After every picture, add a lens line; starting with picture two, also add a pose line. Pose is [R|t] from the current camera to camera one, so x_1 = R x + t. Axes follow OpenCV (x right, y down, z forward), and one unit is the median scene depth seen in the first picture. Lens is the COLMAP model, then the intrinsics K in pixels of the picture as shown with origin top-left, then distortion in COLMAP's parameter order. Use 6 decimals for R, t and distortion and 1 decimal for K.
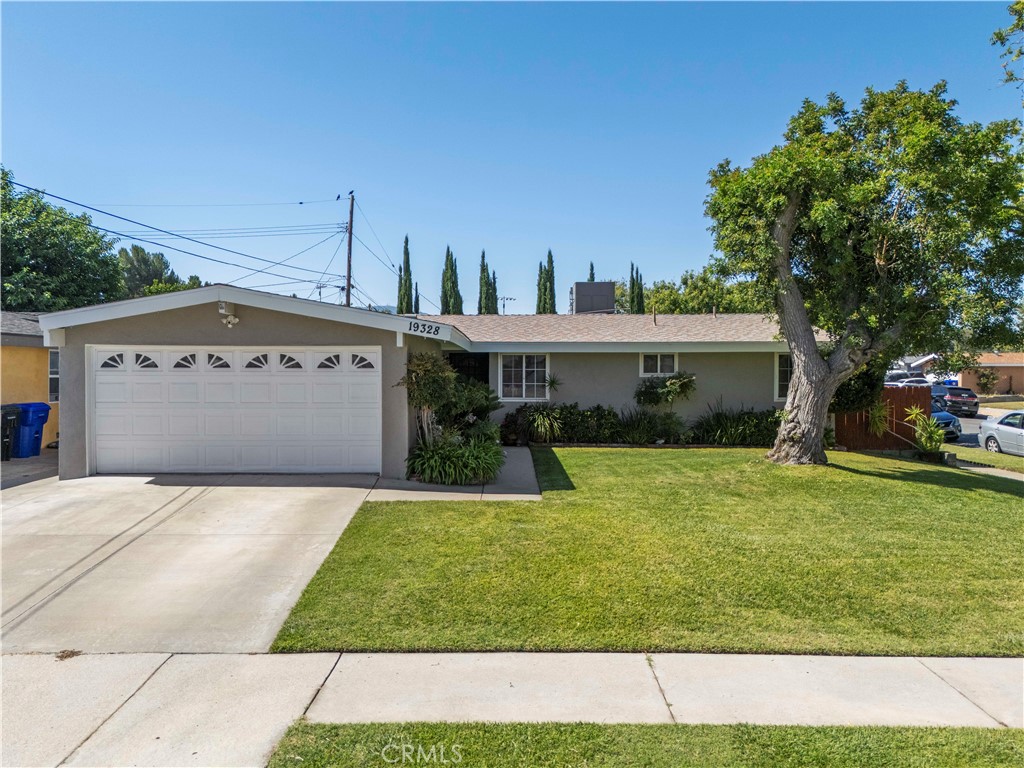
lens RADIAL K [[757.4, 0, 508.9], [0, 757.4, 378.0], [0, 0, 1]] dist [0.060316, -0.047464]
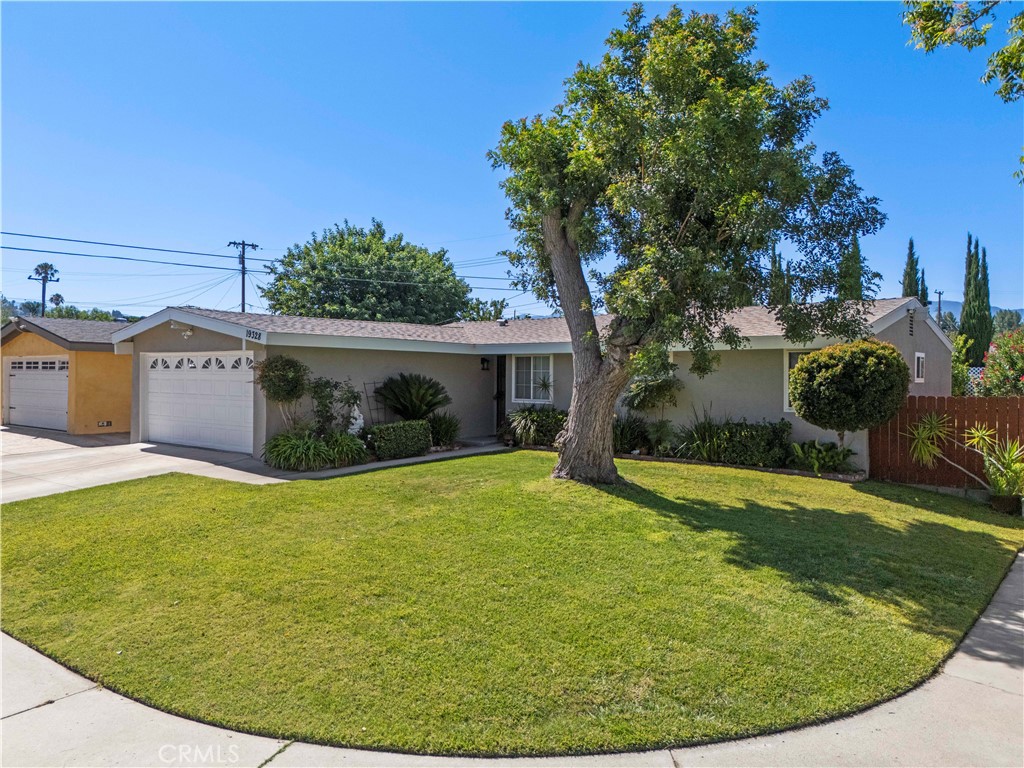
lens RADIAL K [[757.4, 0, 508.4], [0, 757.4, 382.2], [0, 0, 1]] dist [0.060316, -0.047464]
pose [[0.778851, 0.010169, -0.627126, 0.907177], [-0.009690, 0.999944, 0.004180, -0.000035], [0.627134, 0.002822, 0.778906, 0.296503]]
